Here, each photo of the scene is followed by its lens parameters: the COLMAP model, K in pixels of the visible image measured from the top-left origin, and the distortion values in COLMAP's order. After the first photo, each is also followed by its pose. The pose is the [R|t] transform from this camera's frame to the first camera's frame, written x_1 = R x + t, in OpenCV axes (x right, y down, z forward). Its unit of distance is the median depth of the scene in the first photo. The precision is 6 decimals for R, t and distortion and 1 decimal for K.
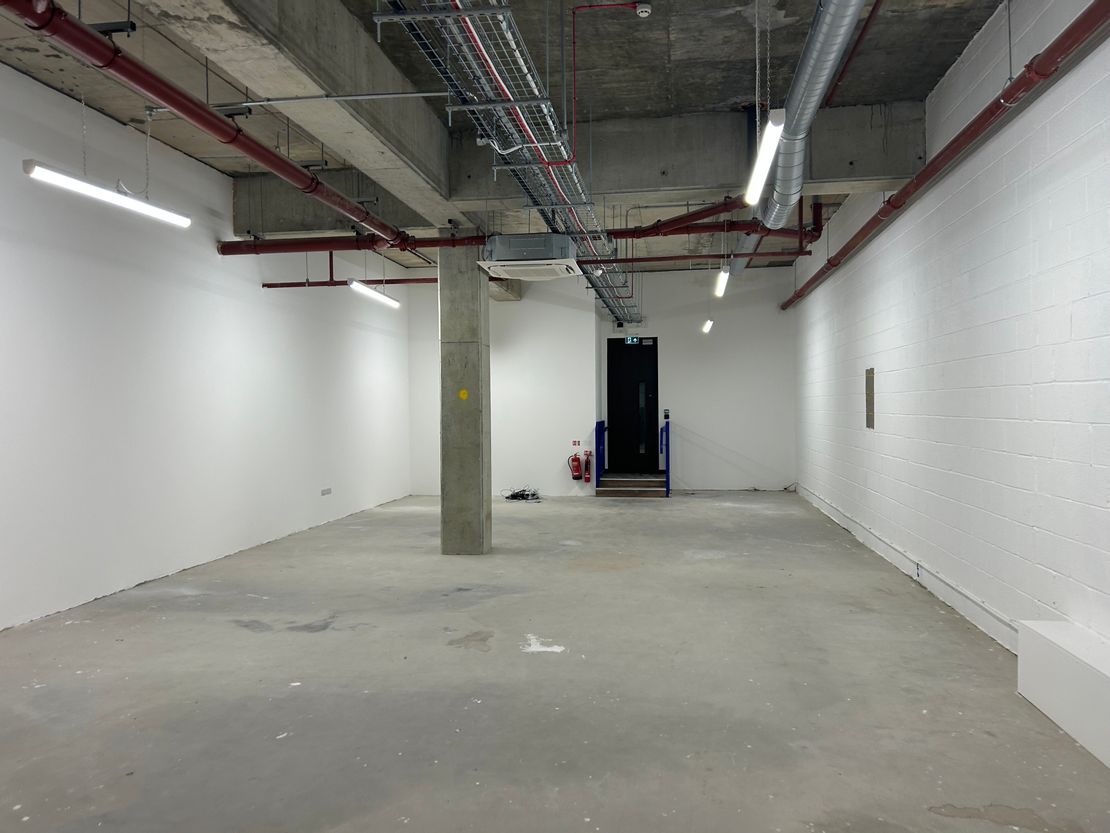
lens RADIAL K [[828.7, 0, 555.0], [0, 828.7, 416.5], [0, 0, 1]] dist [0.177476, -0.272690]
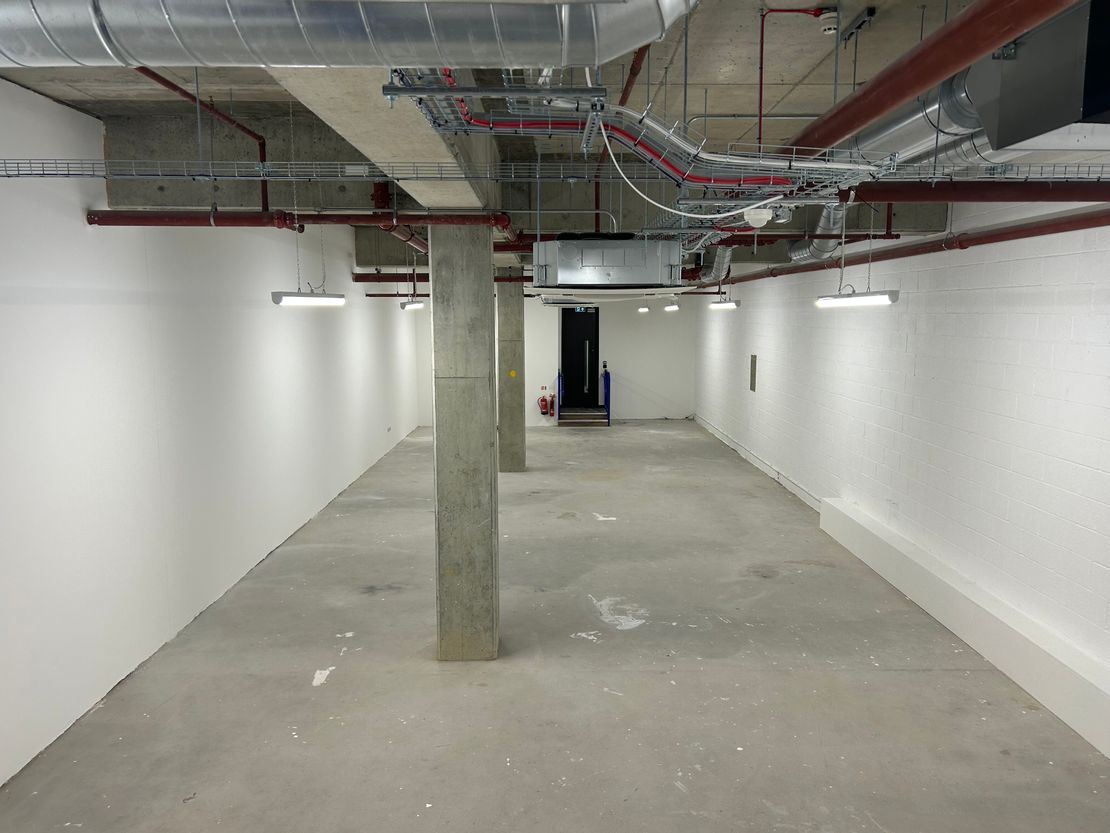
lens RADIAL K [[828.7, 0, 555.0], [0, 828.7, 416.5], [0, 0, 1]] dist [0.177476, -0.272690]
pose [[0.988008, -0.012177, 0.153923, -0.194687], [-0.005209, 0.993689, 0.112051, -0.086959], [-0.154316, -0.111509, 0.981709, -0.412832]]
